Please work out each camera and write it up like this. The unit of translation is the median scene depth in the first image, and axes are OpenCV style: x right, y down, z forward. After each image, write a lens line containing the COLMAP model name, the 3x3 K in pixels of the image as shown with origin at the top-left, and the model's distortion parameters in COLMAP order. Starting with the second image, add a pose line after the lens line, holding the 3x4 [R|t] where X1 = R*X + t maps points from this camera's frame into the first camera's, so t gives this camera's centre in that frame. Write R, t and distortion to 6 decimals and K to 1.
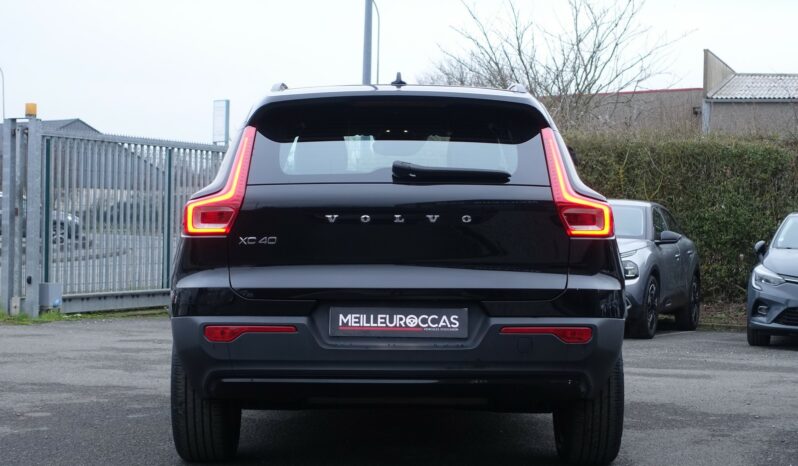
lens RADIAL K [[1783.3, 0, 399.0], [0, 1783.3, 233.0], [0, 0, 1]] dist [-0.068680, -0.182017]
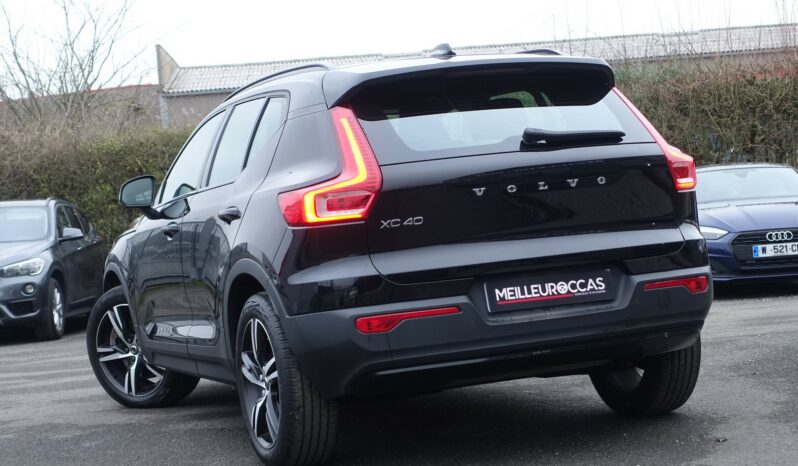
lens RADIAL K [[1783.3, 0, 399.0], [0, 1783.3, 233.0], [0, 0, 1]] dist [-0.068680, -0.182017]
pose [[0.918317, -0.097396, 0.383678, -0.448726], [0.098466, 0.994997, 0.016903, -0.006420], [-0.383404, 0.022257, 0.923312, 0.121547]]
